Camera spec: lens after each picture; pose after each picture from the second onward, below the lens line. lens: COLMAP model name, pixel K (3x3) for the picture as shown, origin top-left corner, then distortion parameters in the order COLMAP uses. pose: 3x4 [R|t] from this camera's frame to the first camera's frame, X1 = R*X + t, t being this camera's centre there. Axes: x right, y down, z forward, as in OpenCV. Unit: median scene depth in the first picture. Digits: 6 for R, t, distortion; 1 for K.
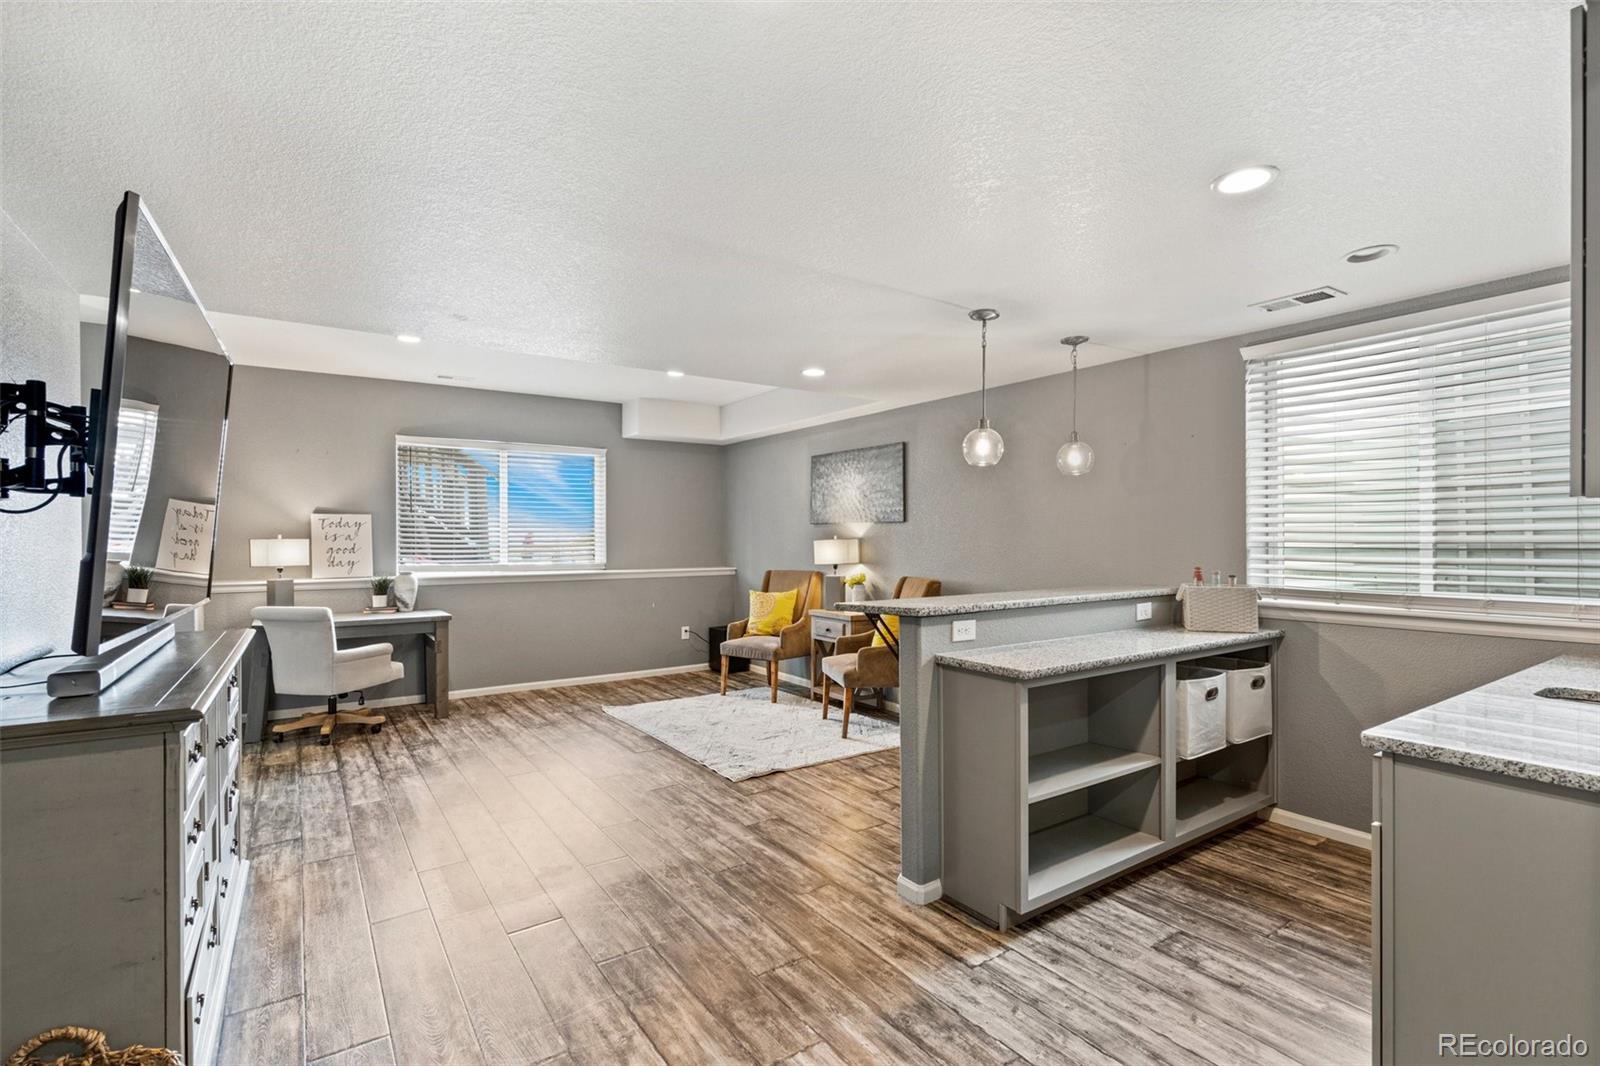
lens RADIAL K [[737.7, 0, 803.1], [0, 737.7, 539.1], [0, 0, 1]] dist [-0.001432, 0.000467]
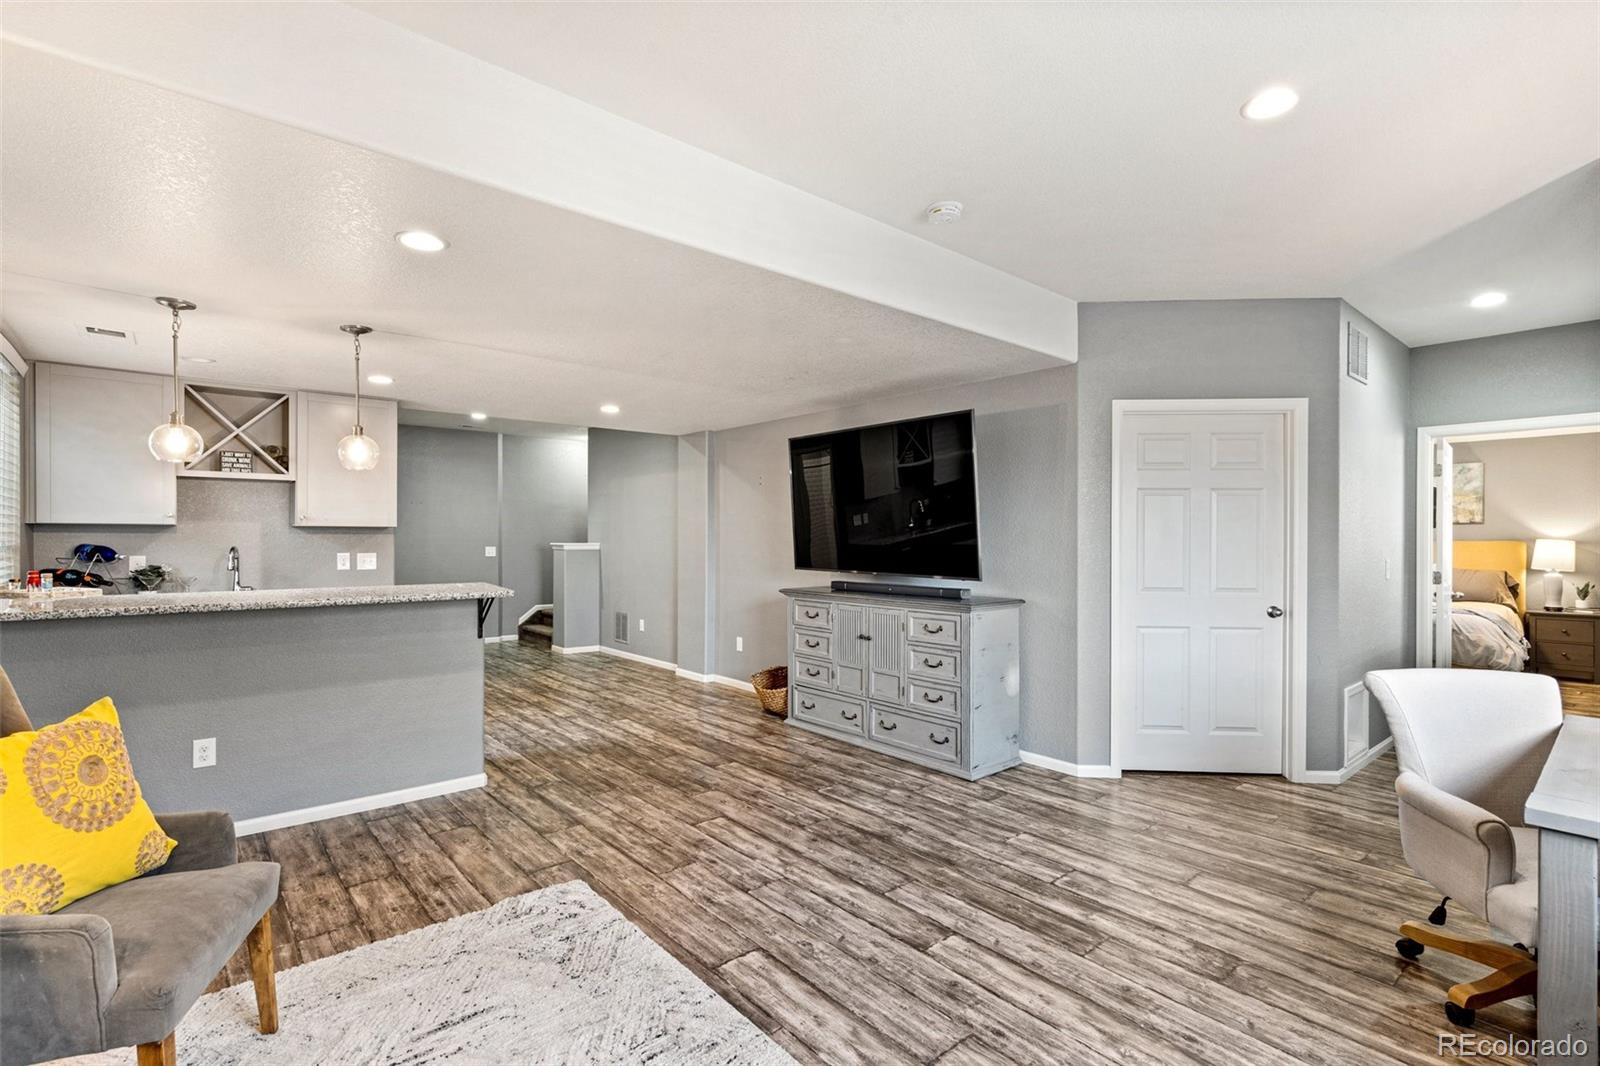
lens RADIAL K [[737.7, 0, 803.1], [0, 737.7, 539.1], [0, 0, 1]] dist [-0.001432, 0.000467]
pose [[-0.994802, 0.002693, -0.101788, -0.271665], [0.002201, 0.999985, 0.004947, -0.002752], [0.101800, 0.004698, -0.994794, 1.992301]]
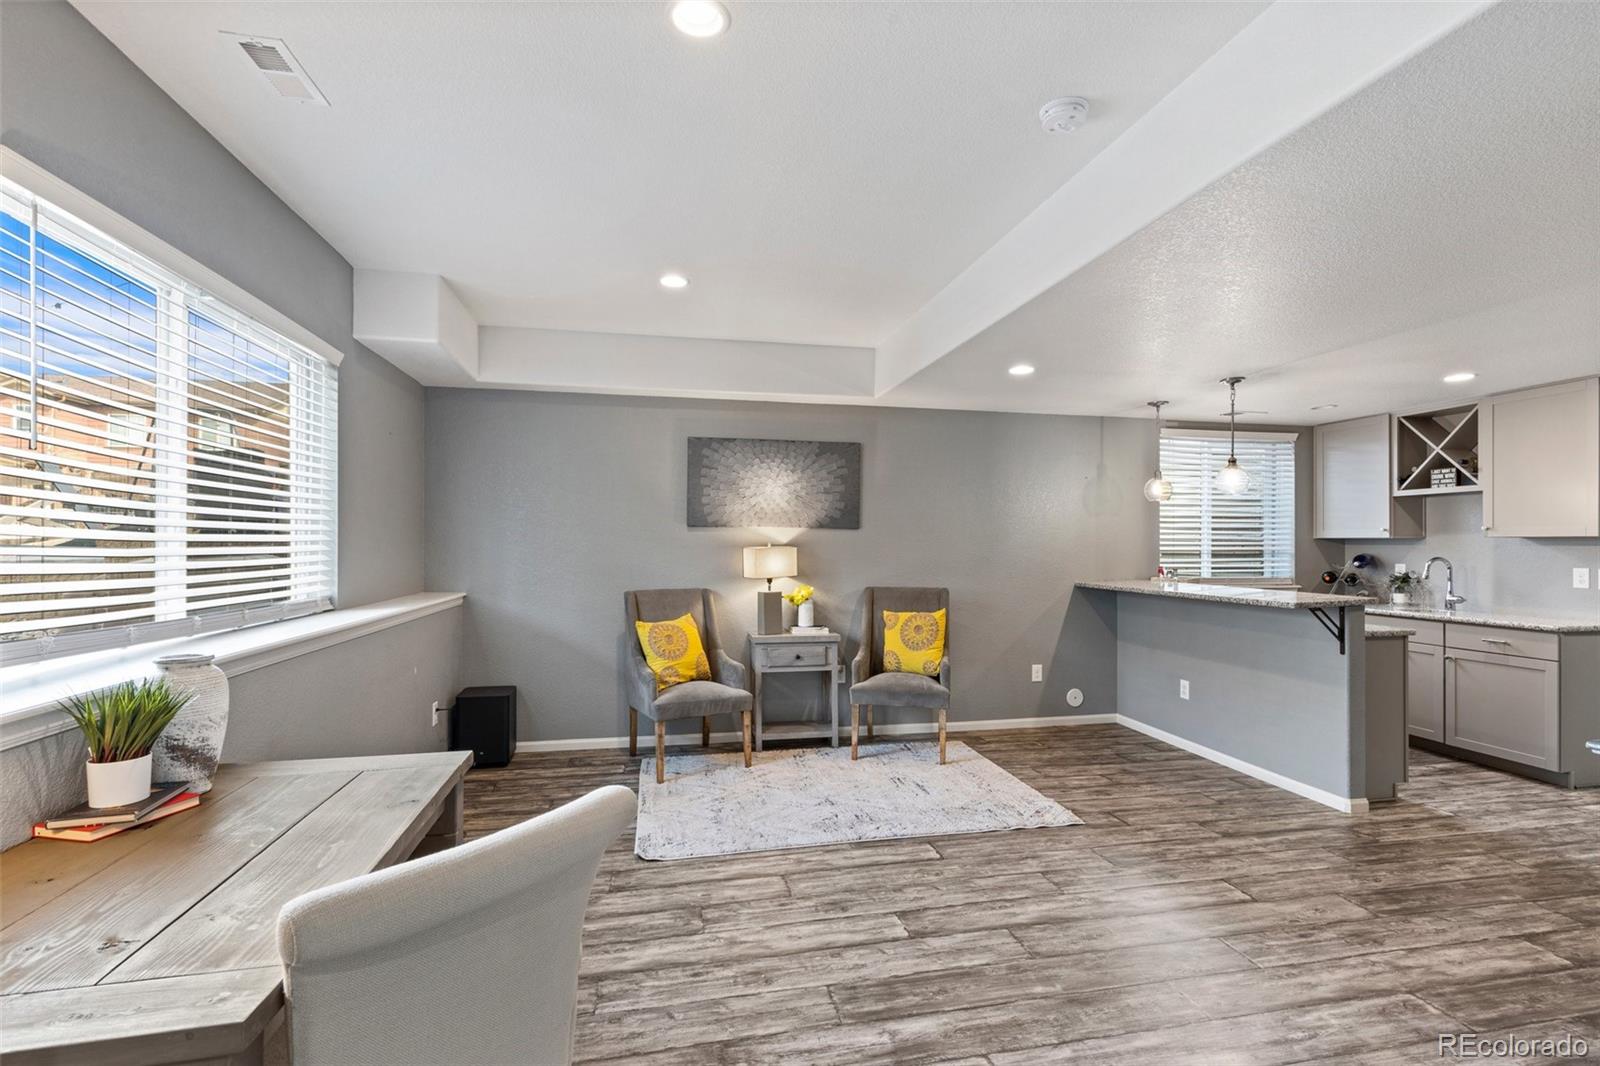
lens RADIAL K [[737.7, 0, 803.1], [0, 737.7, 539.1], [0, 0, 1]] dist [-0.001432, 0.000467]
pose [[0.388697, 0.012629, 0.921279, -1.198702], [-0.004248, 0.999920, -0.011915, 0.001980], [-0.921356, 0.000717, 0.388719, 1.117538]]
